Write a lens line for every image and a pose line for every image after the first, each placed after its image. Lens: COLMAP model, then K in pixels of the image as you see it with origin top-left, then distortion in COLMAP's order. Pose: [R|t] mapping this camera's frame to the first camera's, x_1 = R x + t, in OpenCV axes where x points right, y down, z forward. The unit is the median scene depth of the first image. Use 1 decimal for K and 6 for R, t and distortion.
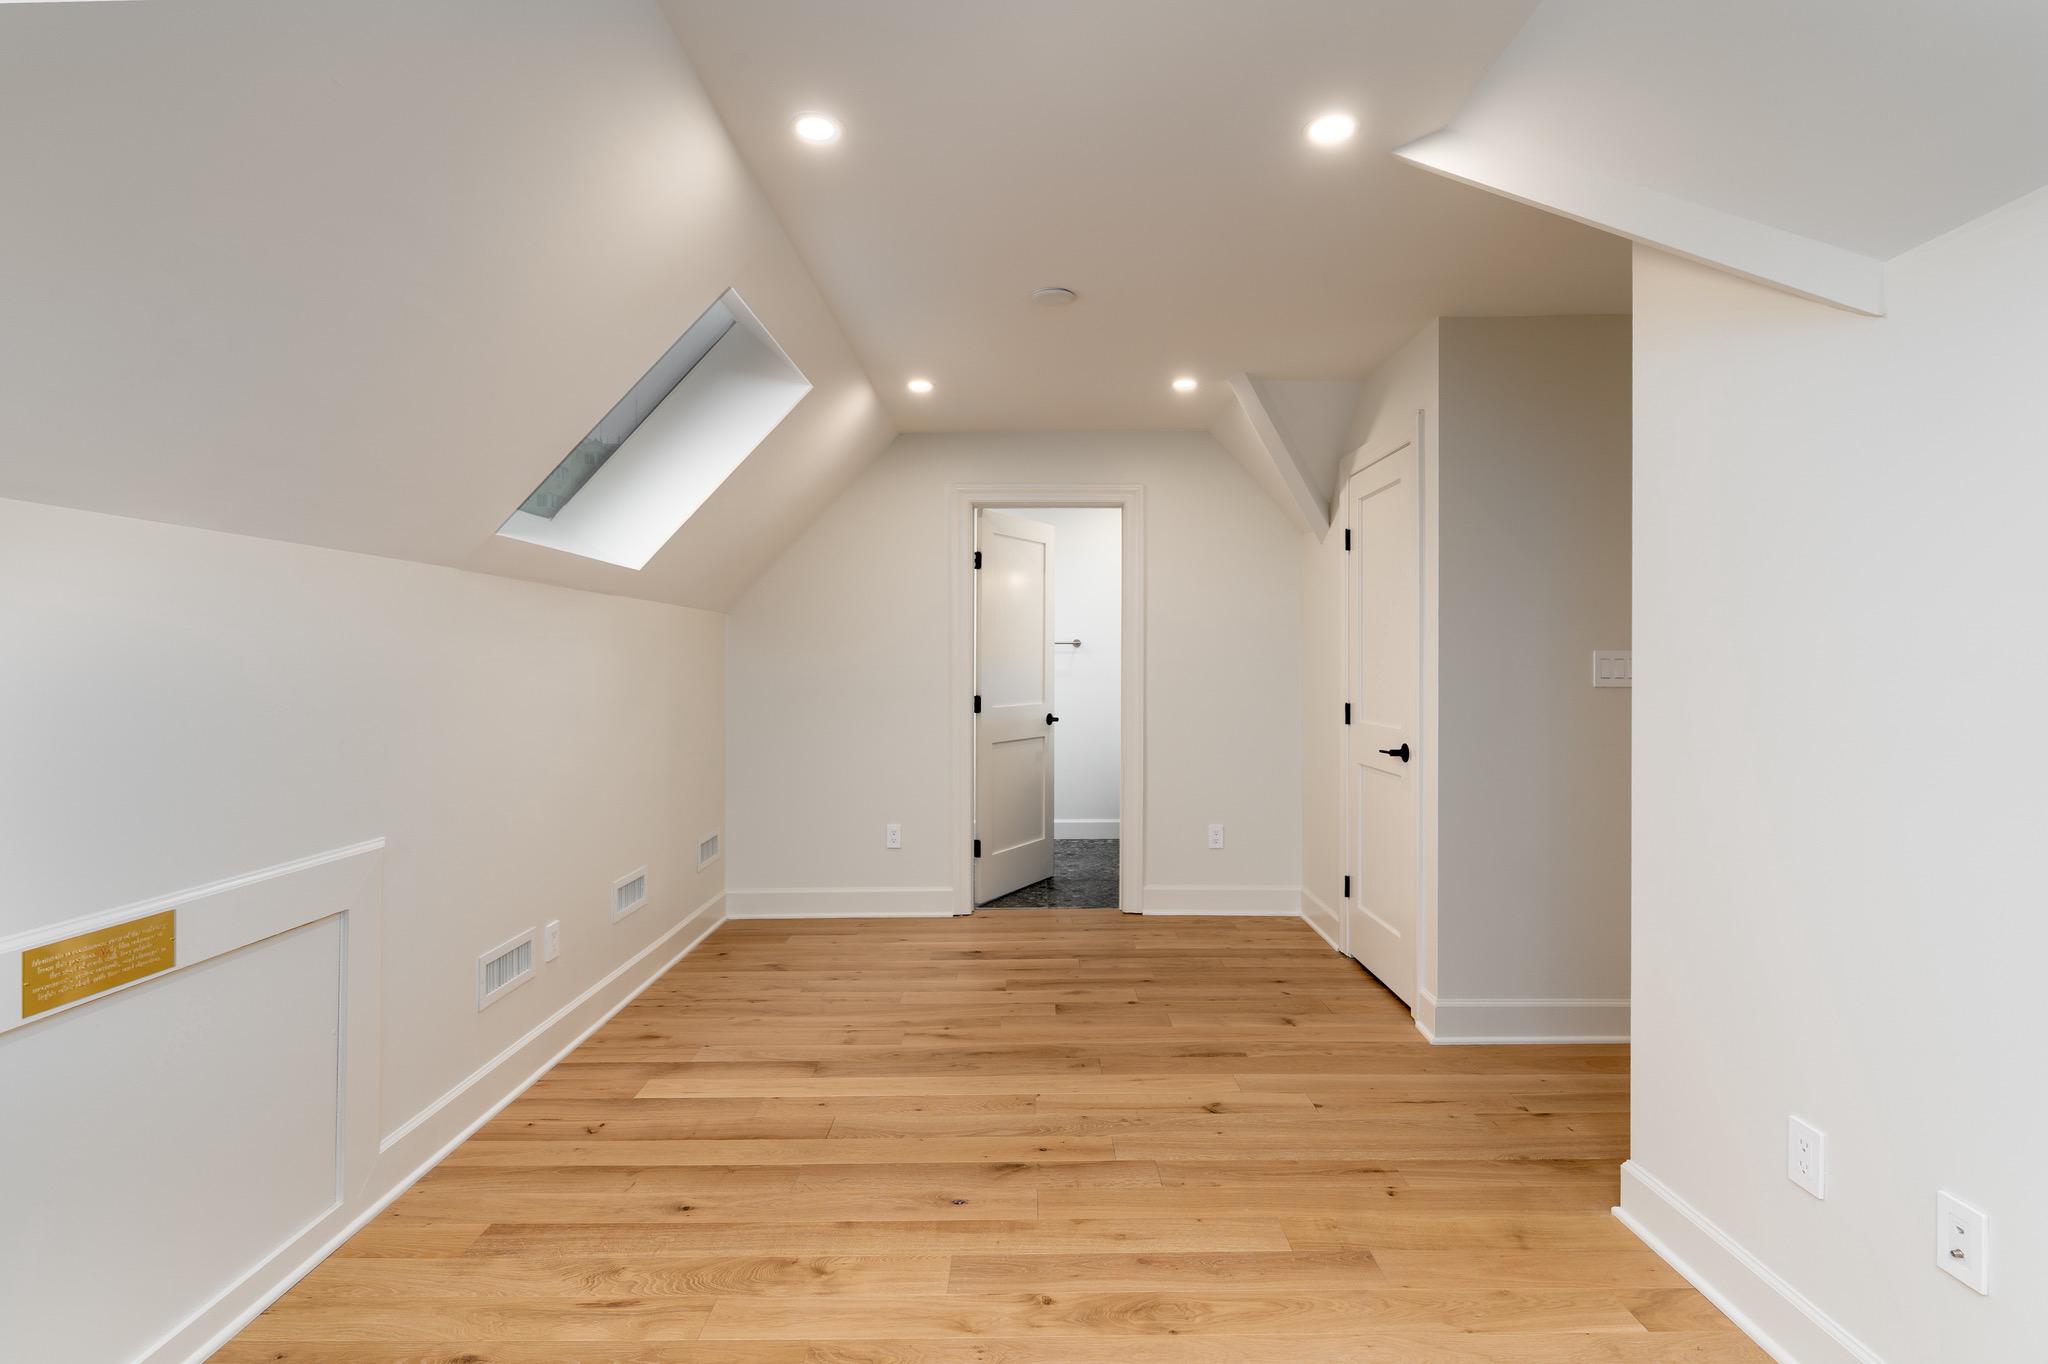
lens RADIAL K [[950.1, 0, 1025.8], [0, 950.1, 674.8], [0, 0, 1]] dist [-0.000179, -0.000022]
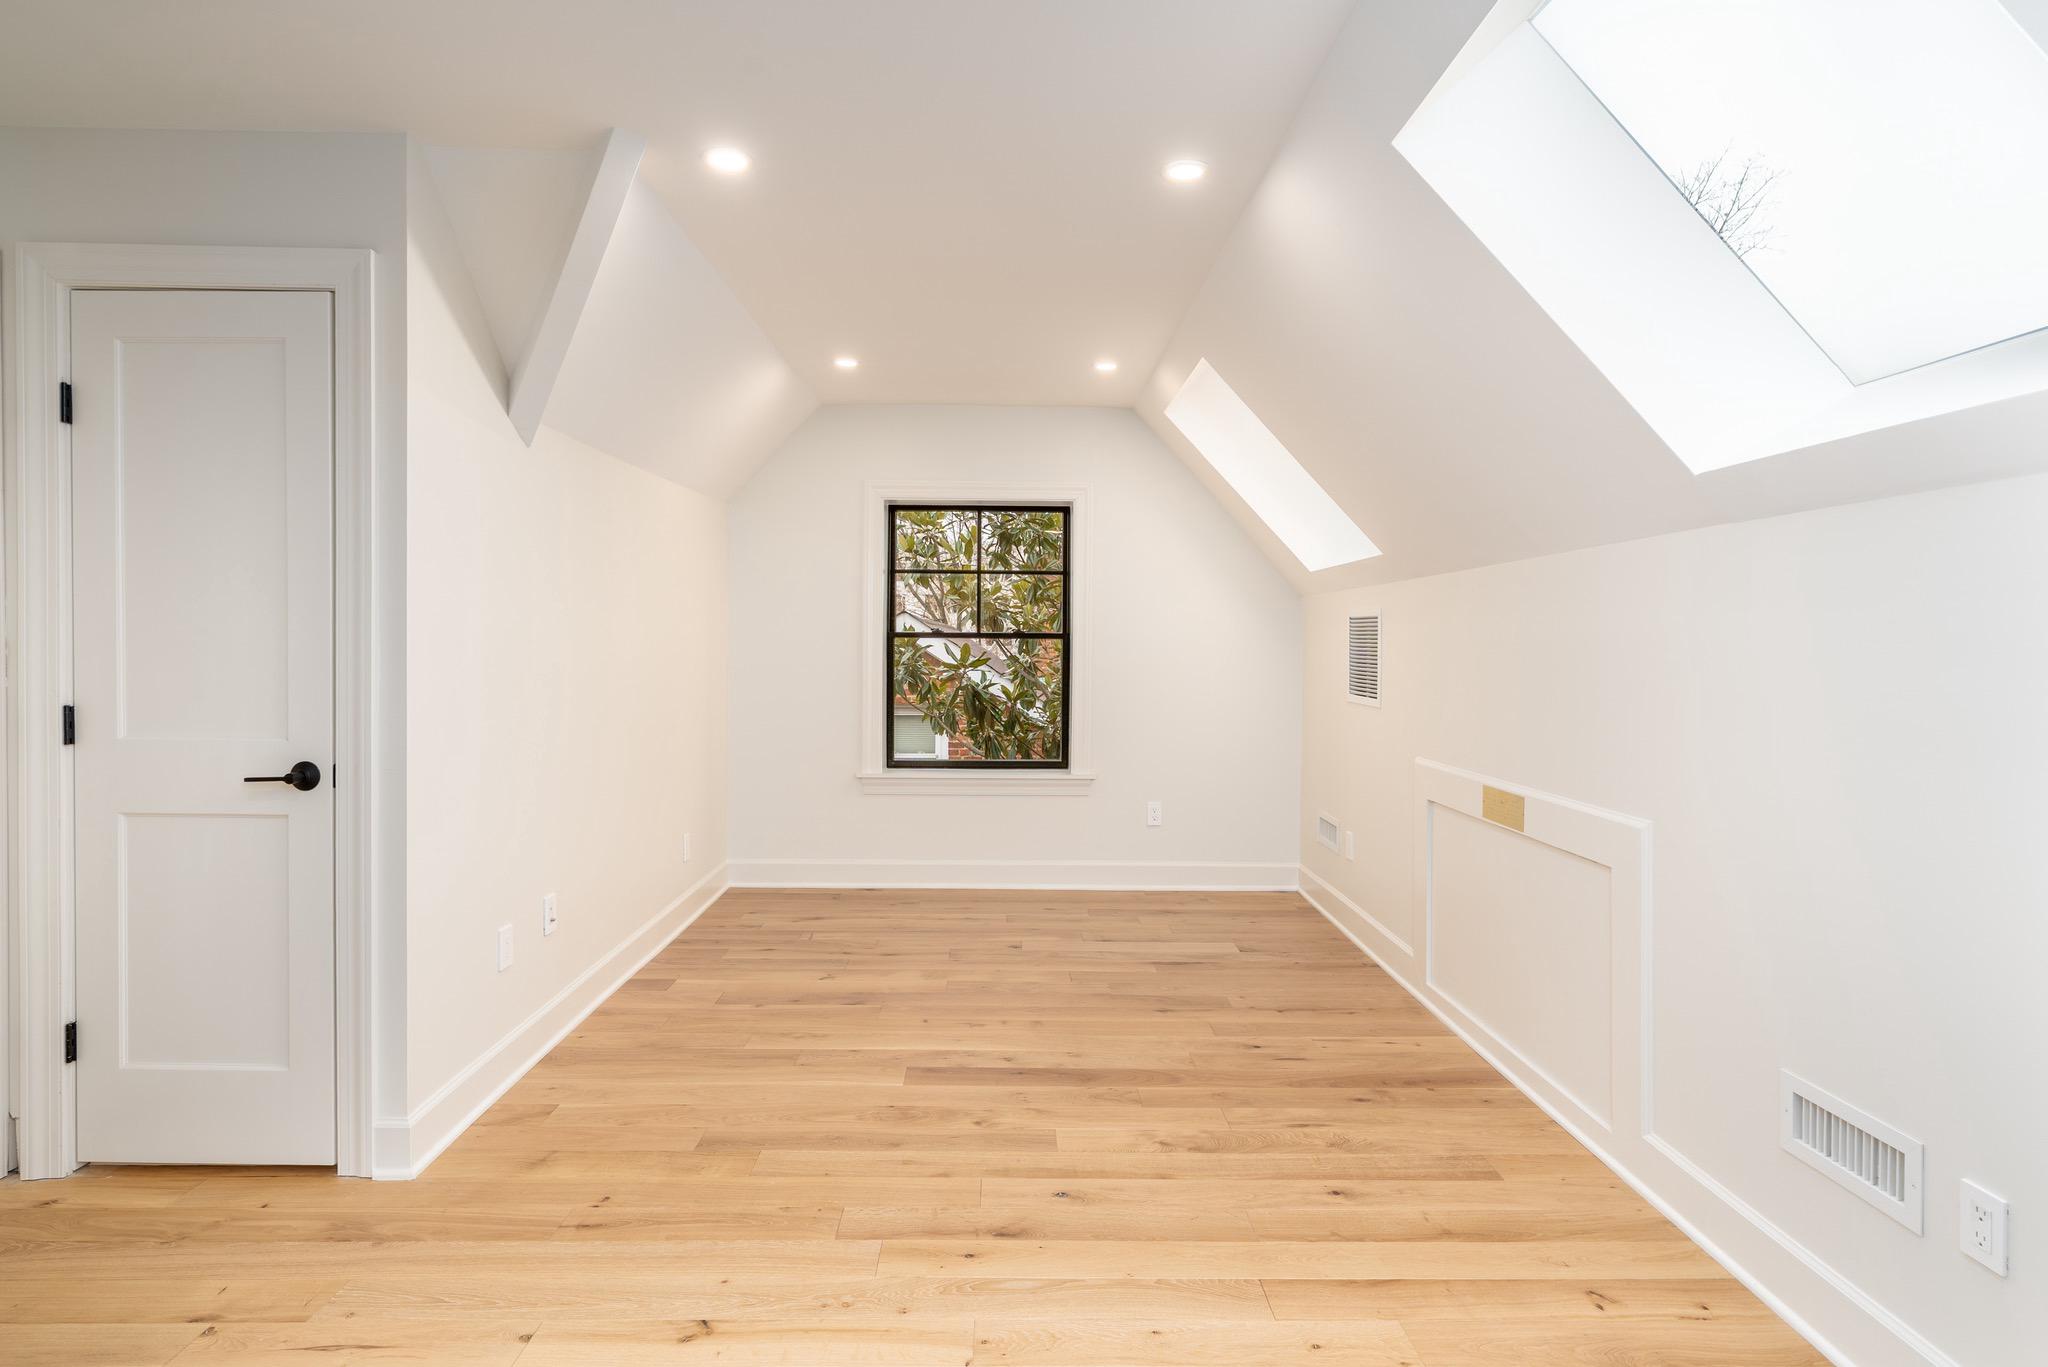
lens RADIAL K [[1009.1, 0, 1021.8], [0, 1009.1, 667.5], [0, 0, 1]] dist [0.000146, -0.000014]
pose [[-0.999816, -0.005861, -0.018267, -0.007789], [-0.006475, 0.999410, 0.033732, -0.019159], [0.018059, 0.033844, -0.999264, 2.054967]]
